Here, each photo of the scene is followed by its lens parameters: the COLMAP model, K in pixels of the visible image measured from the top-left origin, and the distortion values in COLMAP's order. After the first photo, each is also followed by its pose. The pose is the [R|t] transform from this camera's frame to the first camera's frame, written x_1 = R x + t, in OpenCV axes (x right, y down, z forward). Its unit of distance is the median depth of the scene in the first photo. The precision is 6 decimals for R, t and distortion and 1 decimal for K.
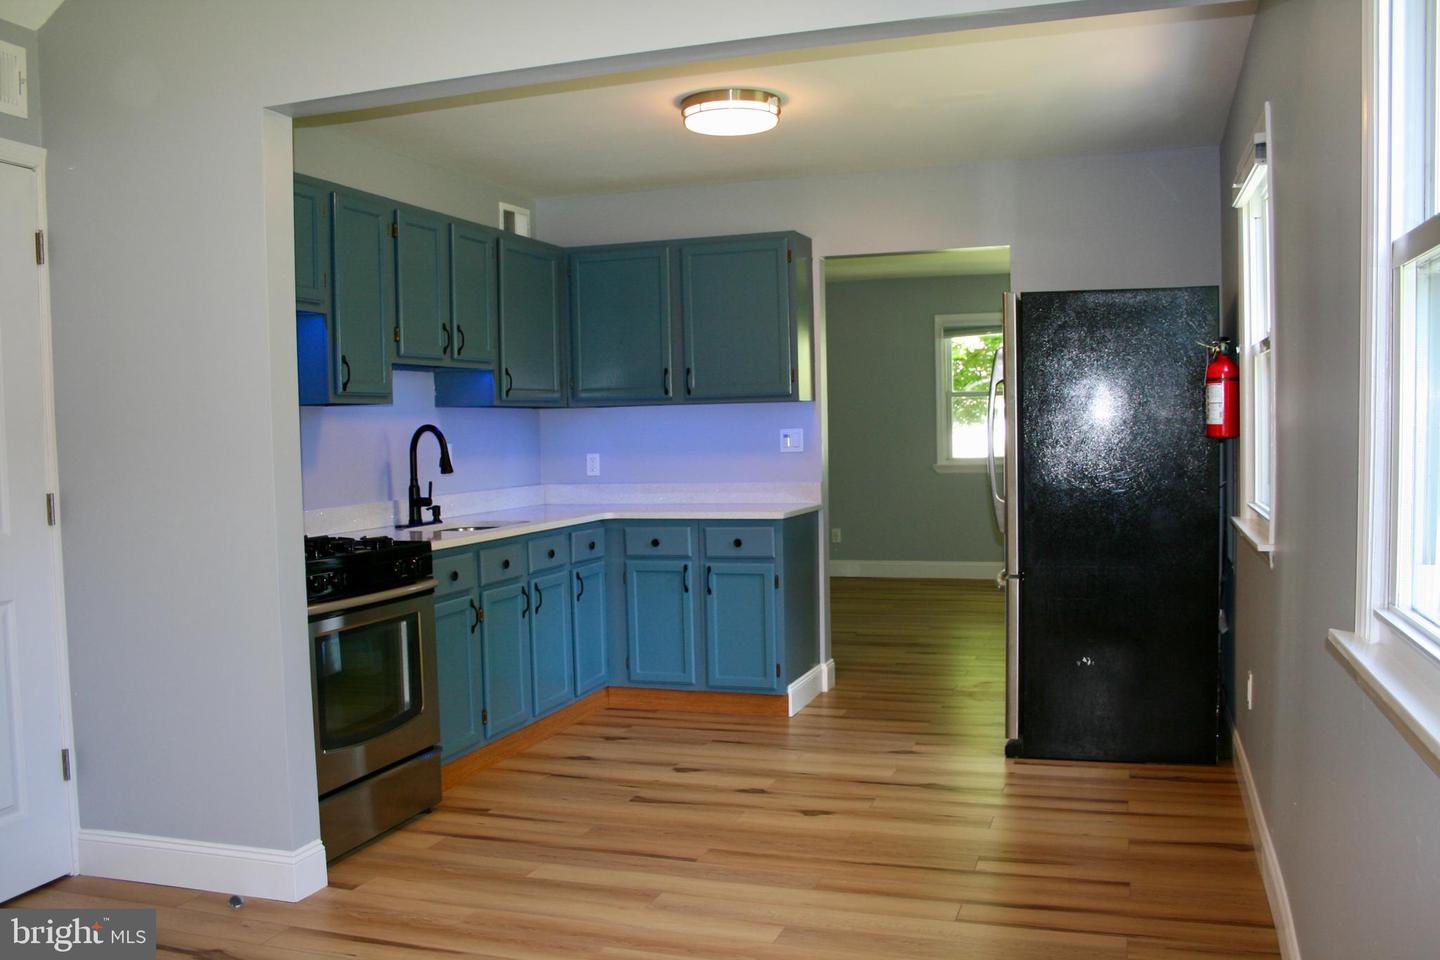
lens RADIAL K [[1244.9, 0, 725.5], [0, 1244.9, 484.7], [0, 0, 1]] dist [-0.151756, 0.143642]
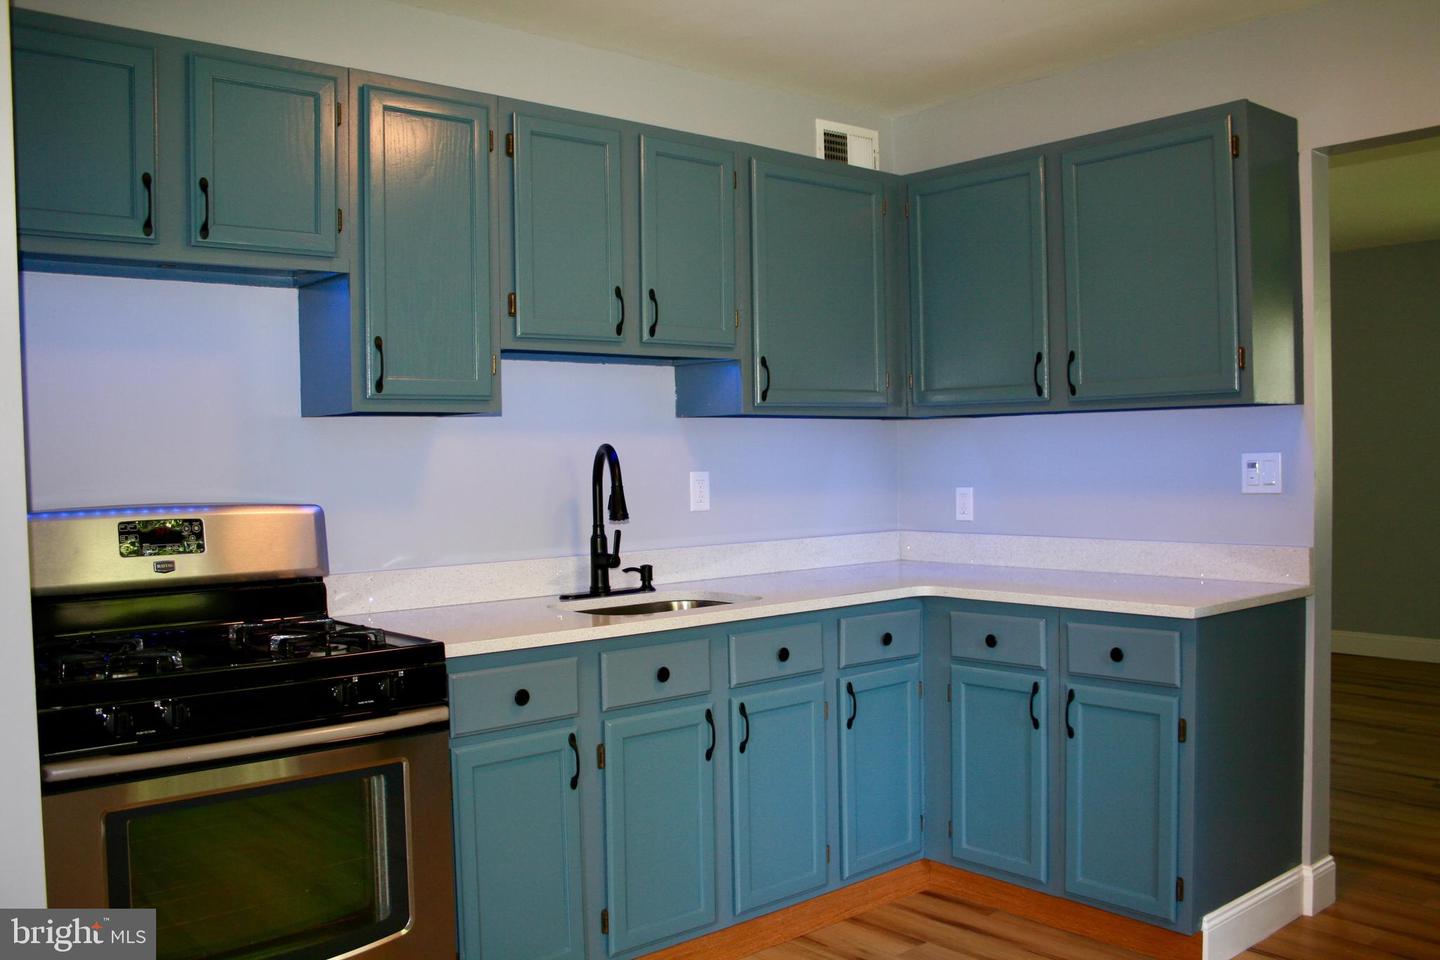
lens RADIAL K [[1244.9, 0, 725.5], [0, 1244.9, 484.7], [0, 0, 1]] dist [-0.151756, 0.143642]
pose [[0.864237, 0.019032, -0.502725, 0.133127], [-0.024563, 0.999689, -0.004380, -0.023472], [0.502486, 0.016134, 0.864435, 0.422009]]
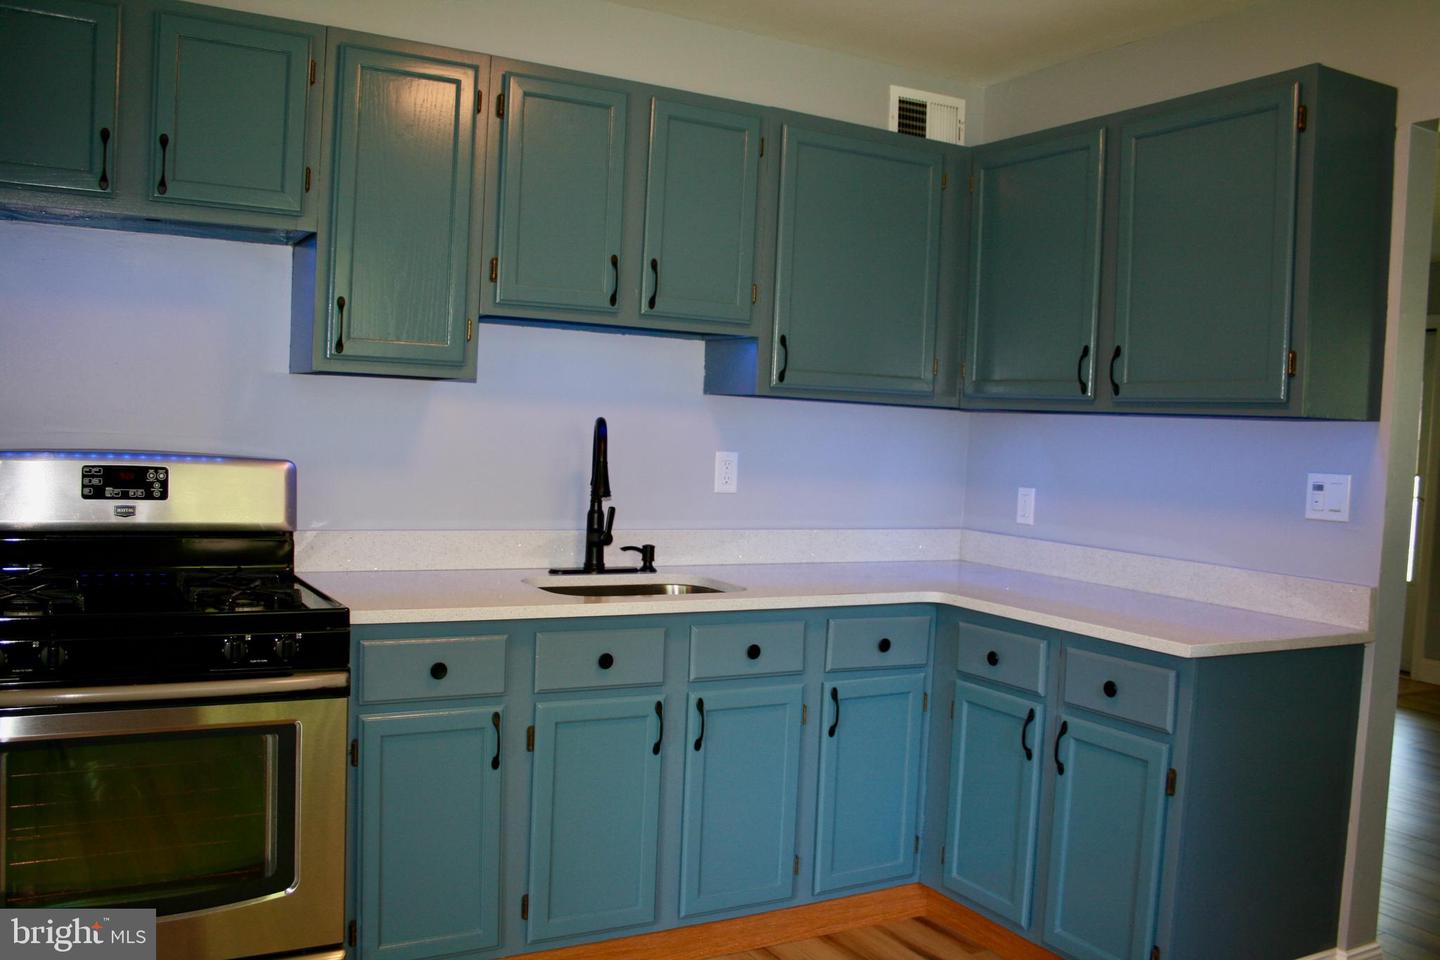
lens RADIAL K [[1244.9, 0, 725.5], [0, 1244.9, 484.7], [0, 0, 1]] dist [-0.151756, 0.143642]
pose [[0.748901, 0.088481, -0.656748, 0.209480], [-0.091748, 0.995346, 0.029478, -0.035580], [0.656299, 0.038179, 0.753534, 0.513556]]
